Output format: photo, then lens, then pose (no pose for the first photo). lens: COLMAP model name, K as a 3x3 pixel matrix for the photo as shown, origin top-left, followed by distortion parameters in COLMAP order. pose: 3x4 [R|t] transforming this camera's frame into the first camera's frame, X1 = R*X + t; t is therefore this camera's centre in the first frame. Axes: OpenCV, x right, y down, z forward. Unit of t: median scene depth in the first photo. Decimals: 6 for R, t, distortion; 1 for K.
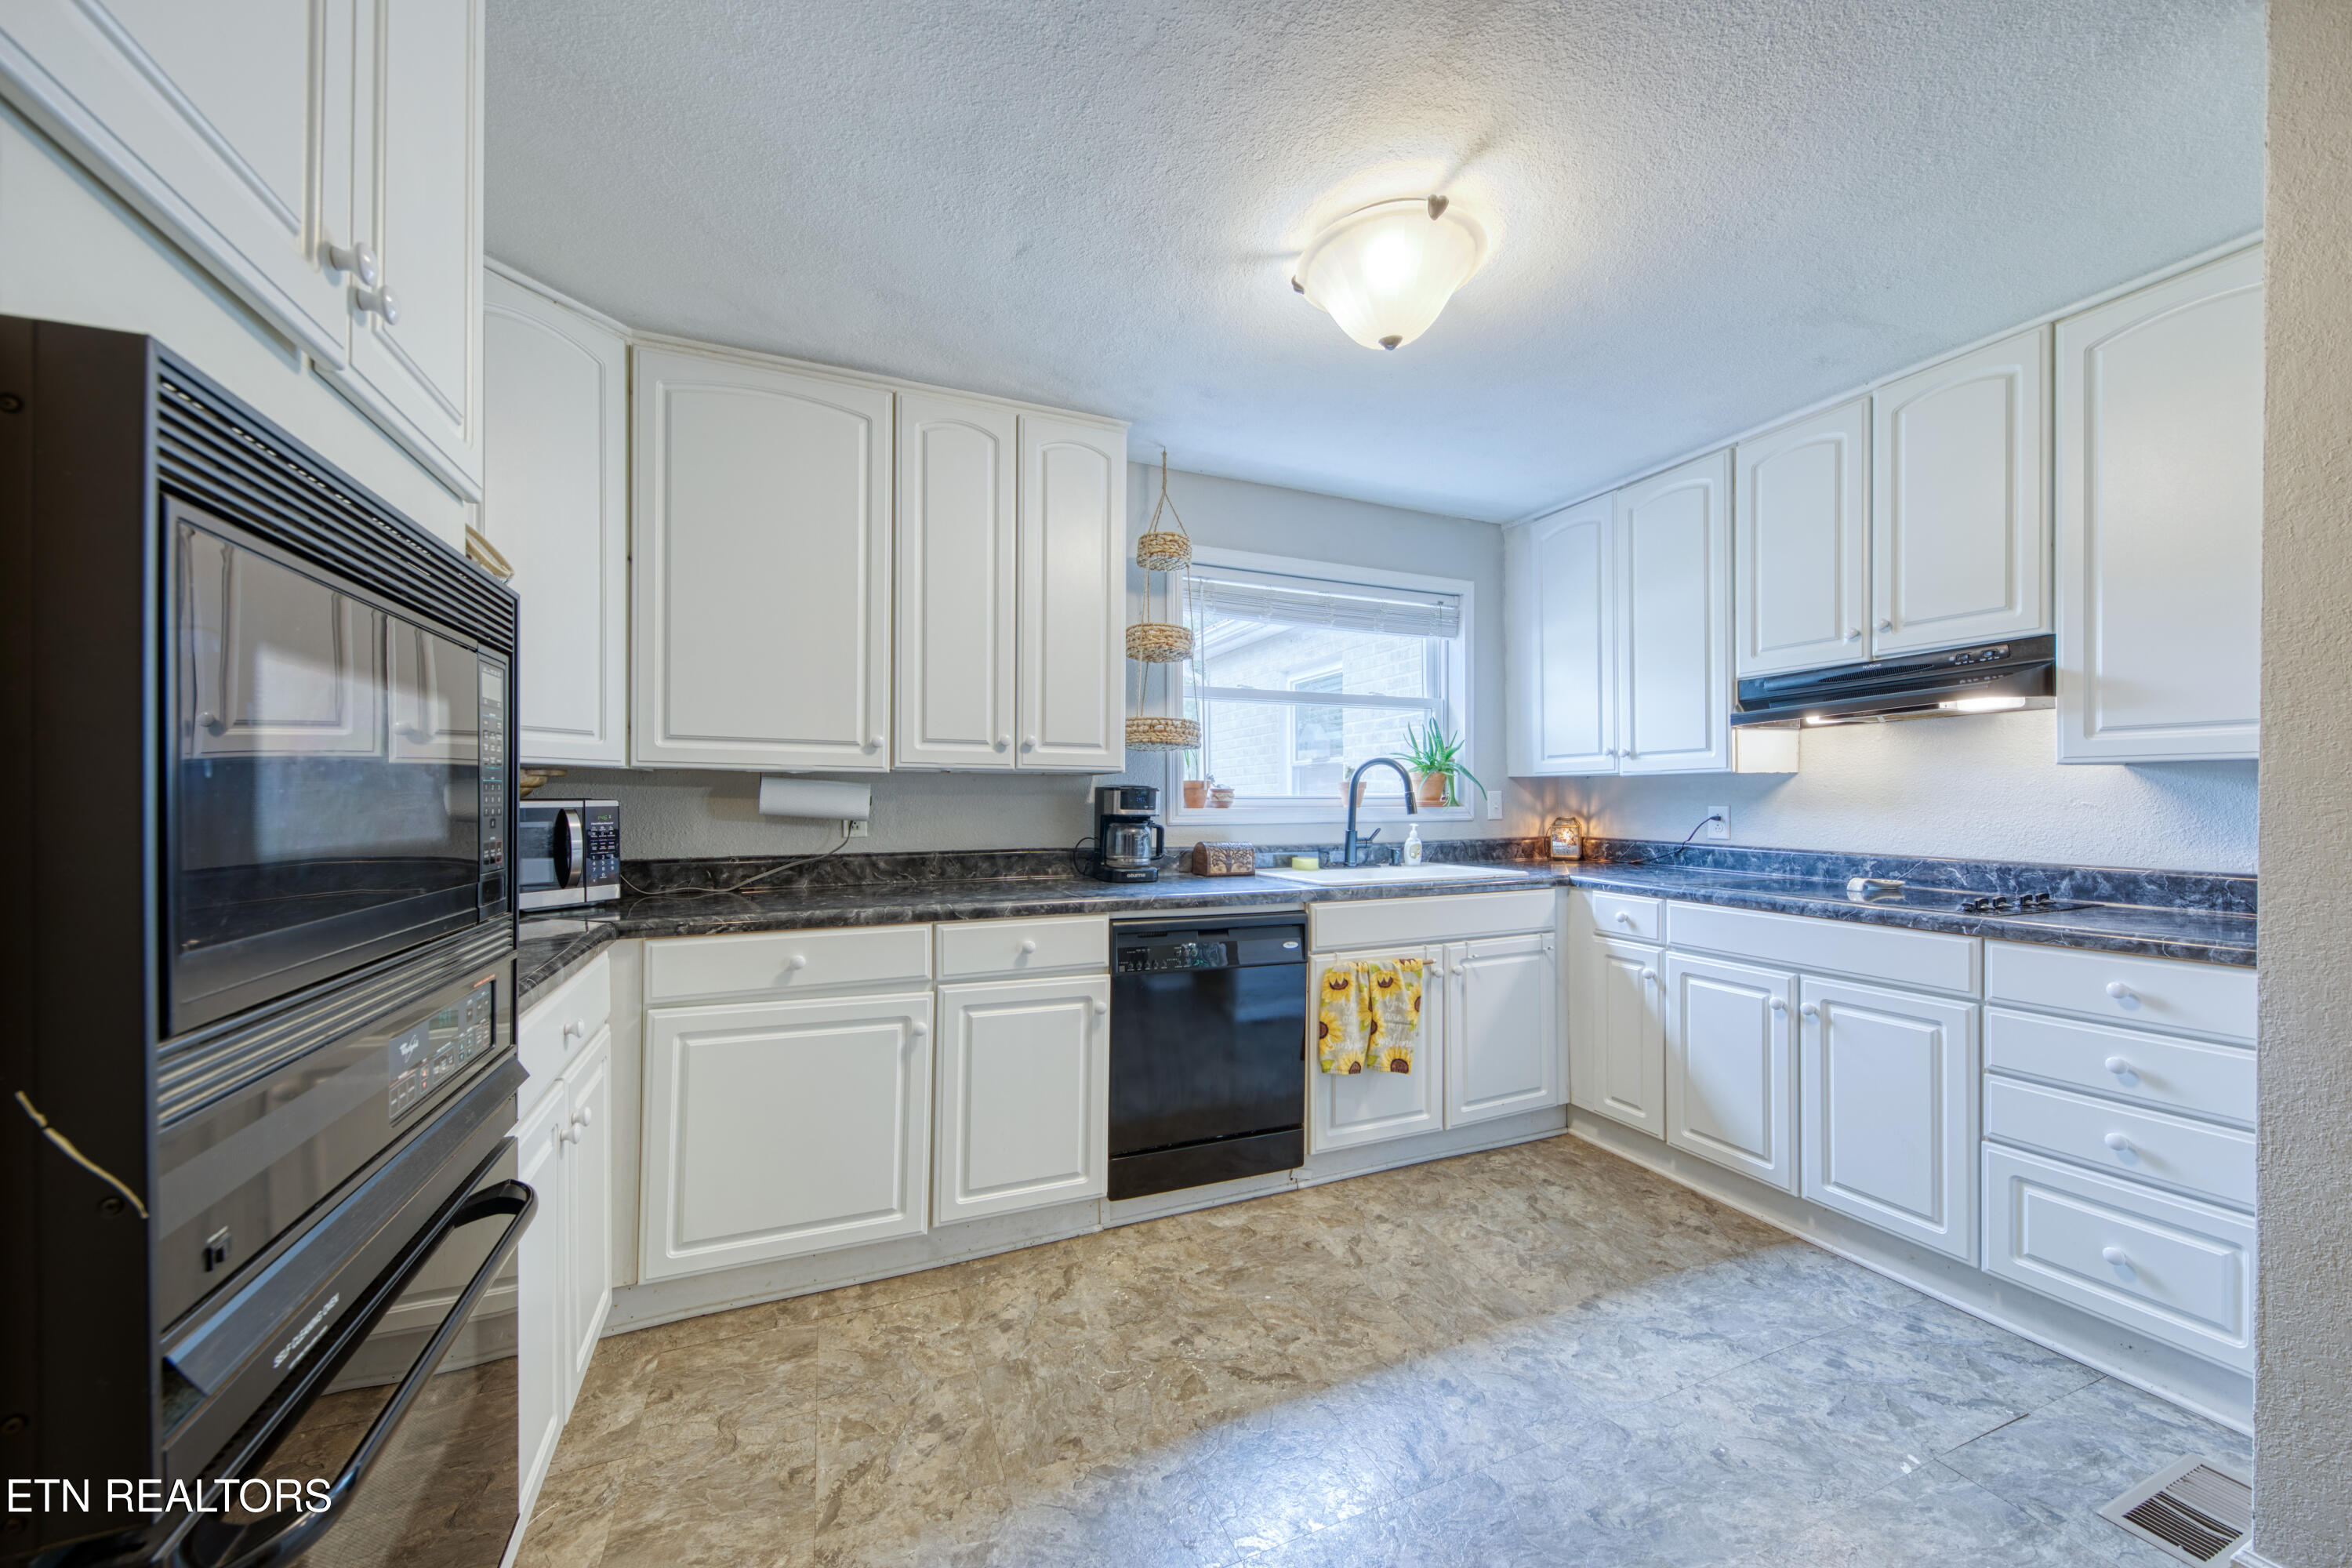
lens RADIAL K [[847.4, 0, 1172.2], [0, 847.4, 800.1], [0, 0, 1]] dist [0.014033, 0.000023]
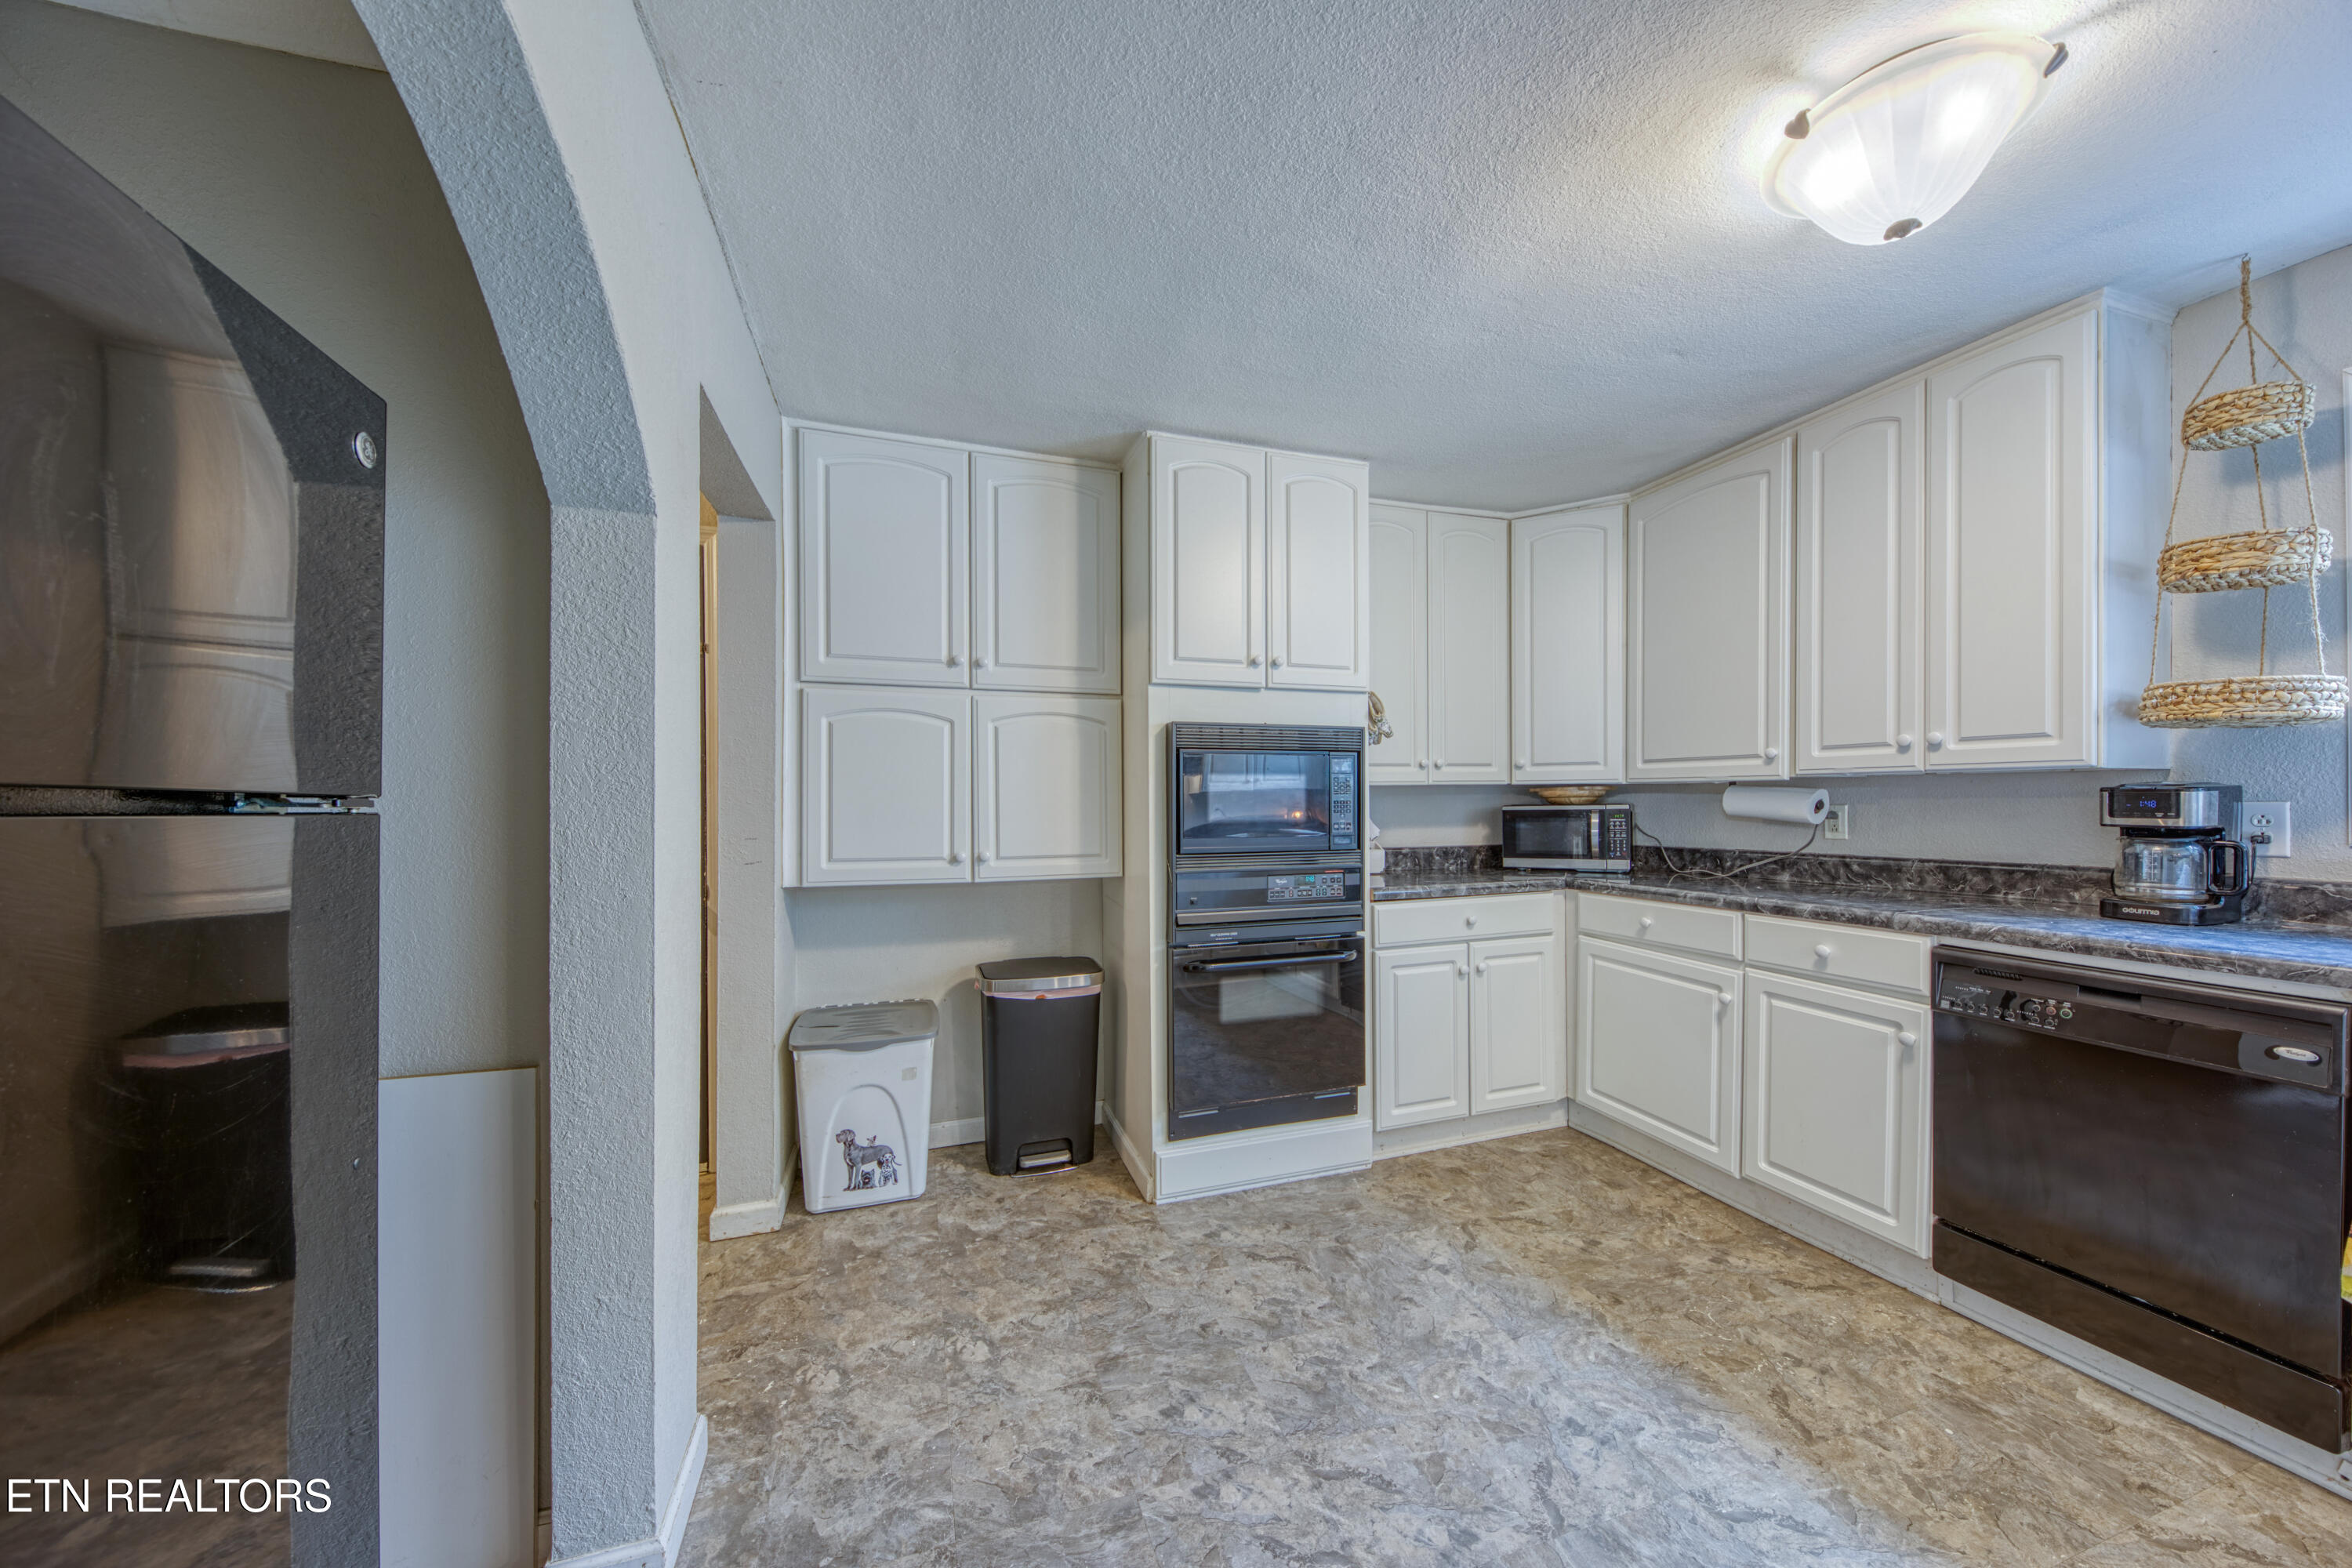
lens RADIAL K [[837.4, 0, 1176.0], [0, 837.4, 784.0], [0, 0, 1]] dist [-0.000124, -0.000087]
pose [[-0.088454, -0.022961, -0.995816, 0.883076], [0.005909, 0.999705, -0.023575, -0.006347], [0.996063, -0.007970, -0.088292, 0.322772]]
